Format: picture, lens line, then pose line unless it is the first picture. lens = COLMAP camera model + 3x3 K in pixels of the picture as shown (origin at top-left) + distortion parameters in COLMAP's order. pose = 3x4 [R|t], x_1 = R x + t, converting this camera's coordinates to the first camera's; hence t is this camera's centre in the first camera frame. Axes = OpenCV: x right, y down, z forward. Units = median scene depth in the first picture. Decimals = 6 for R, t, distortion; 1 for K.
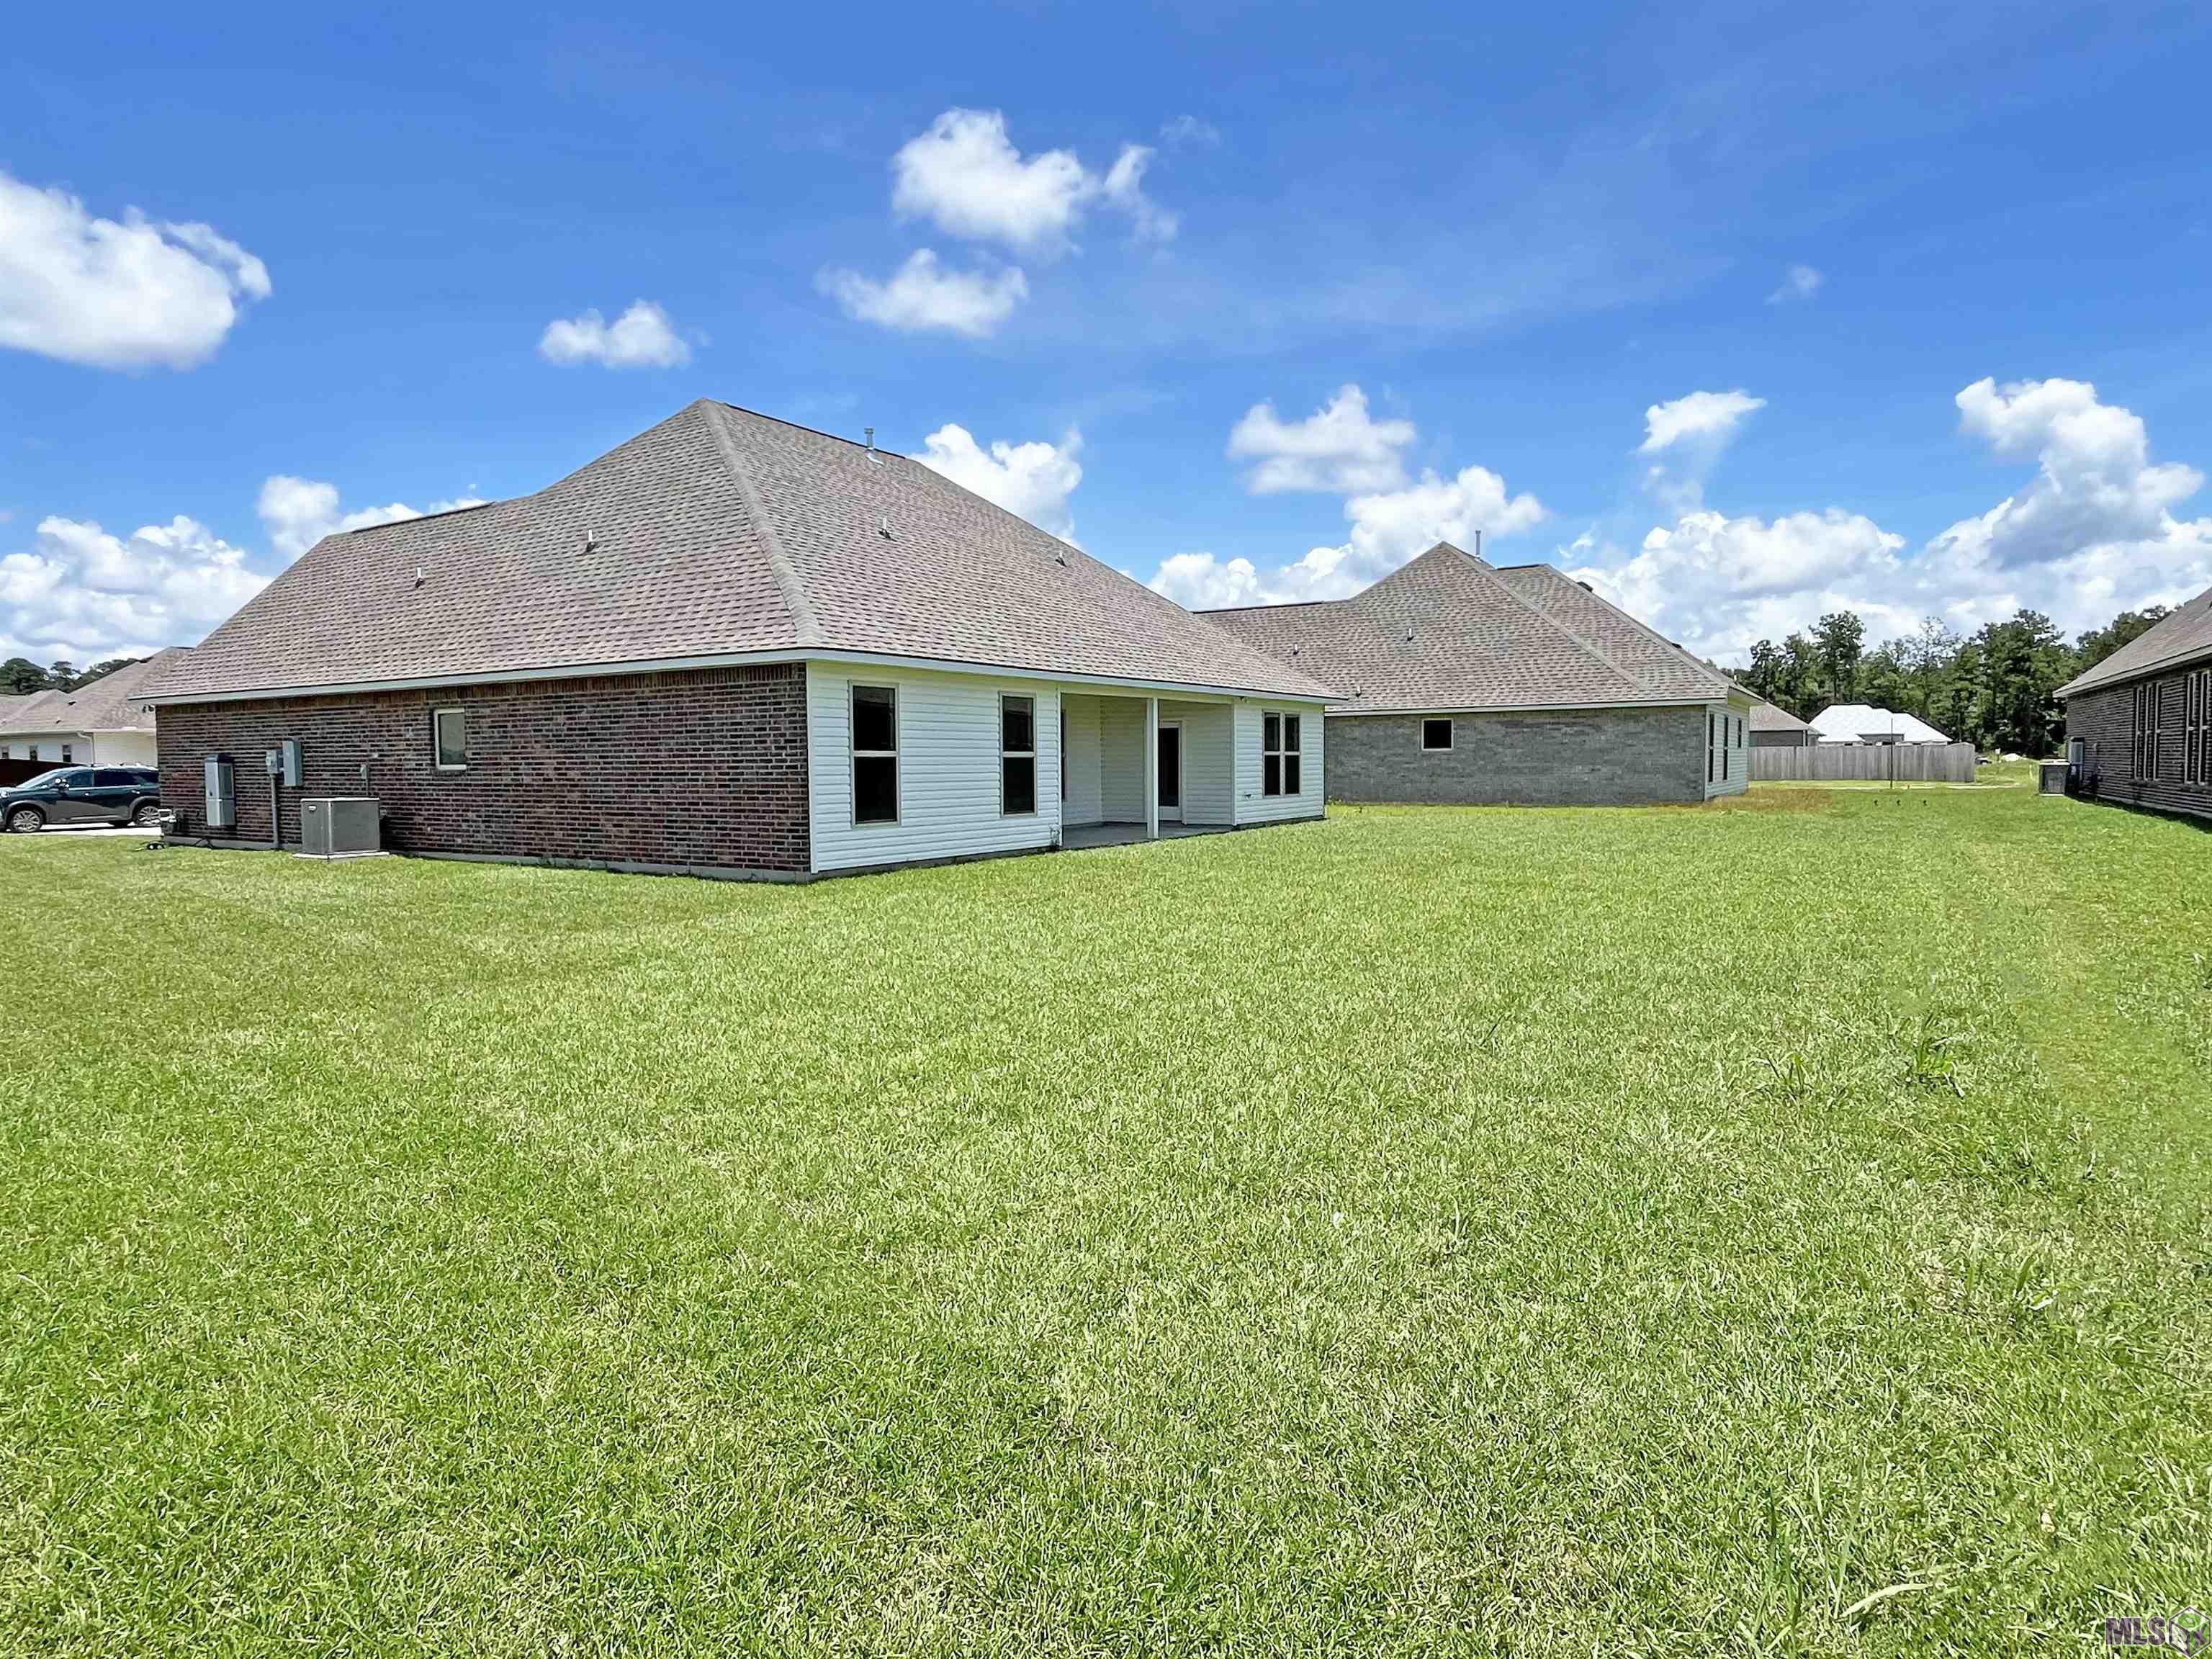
lens RADIAL K [[1214.8, 0, 1106.0], [0, 1214.8, 829.5], [0, 0, 1]] dist [-0.000523, -0.000290]
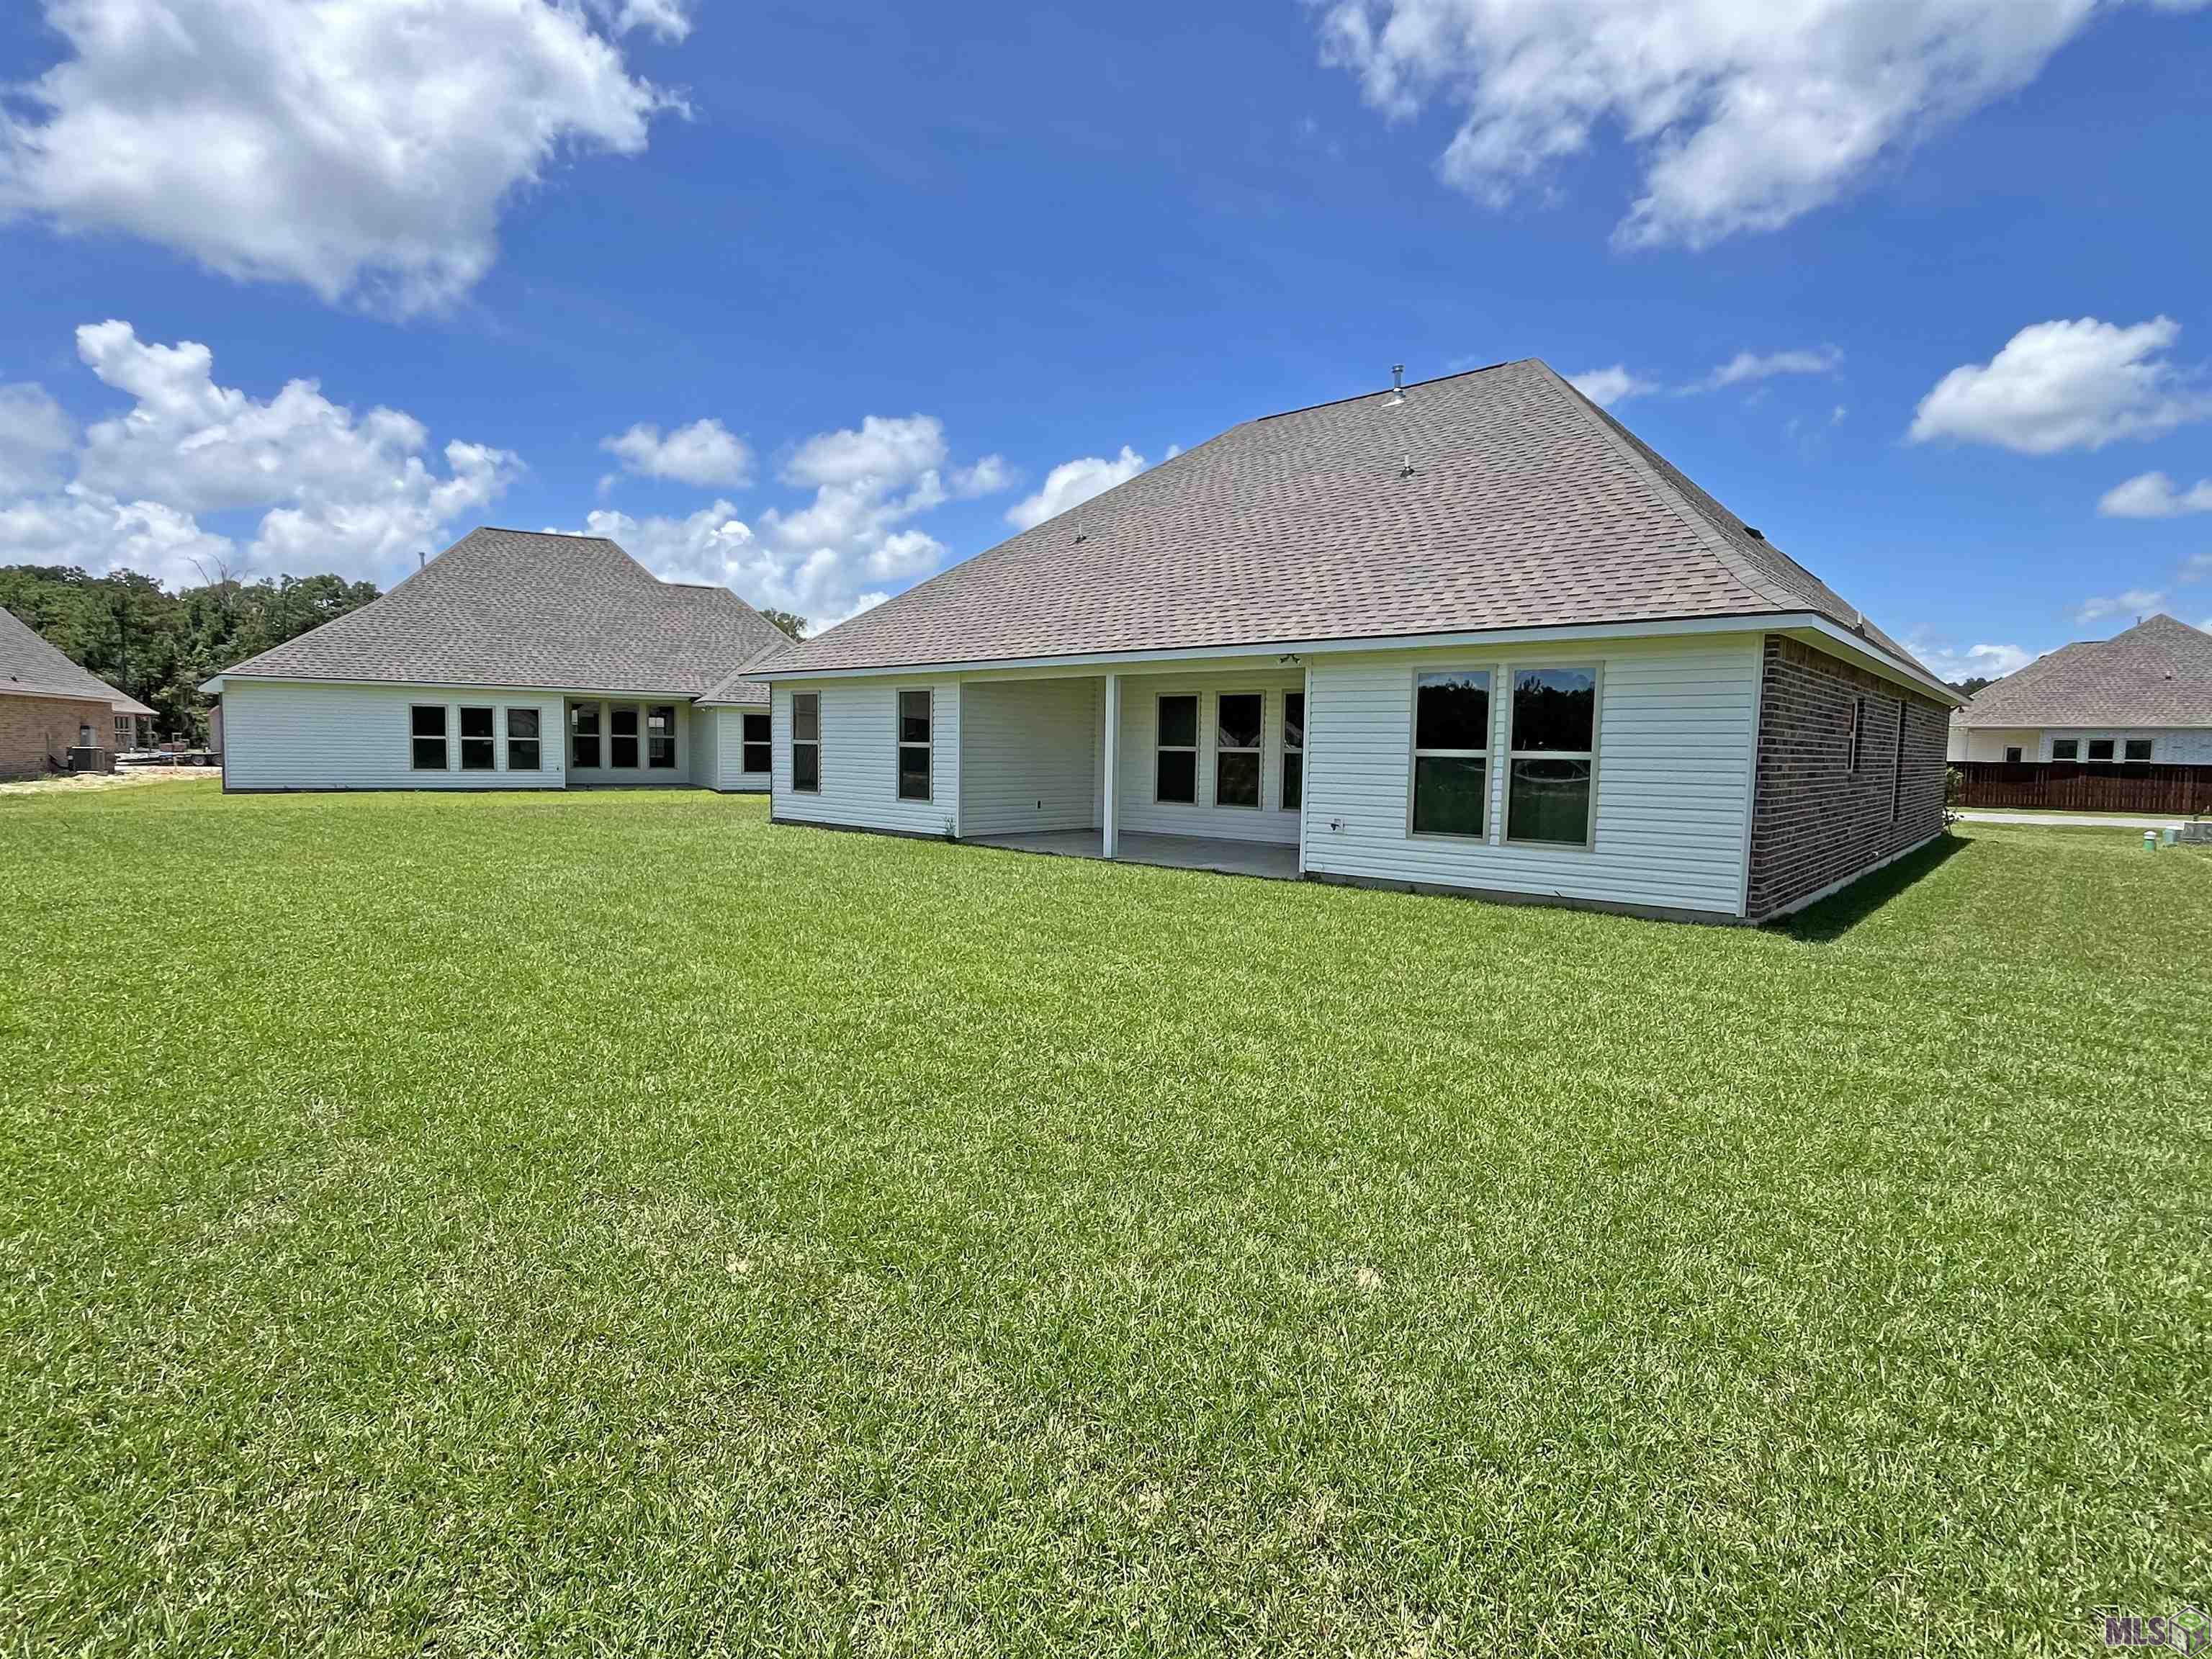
lens RADIAL K [[1108.3, 0, 1106.0], [0, 1108.3, 829.5], [0, 0, 1]] dist [0.000074, 0.000087]
pose [[-0.166004, 0.076956, -0.983118, 0.835214], [-0.075158, 0.993063, 0.090426, -0.084891], [0.983257, 0.088900, -0.159069, 1.270417]]
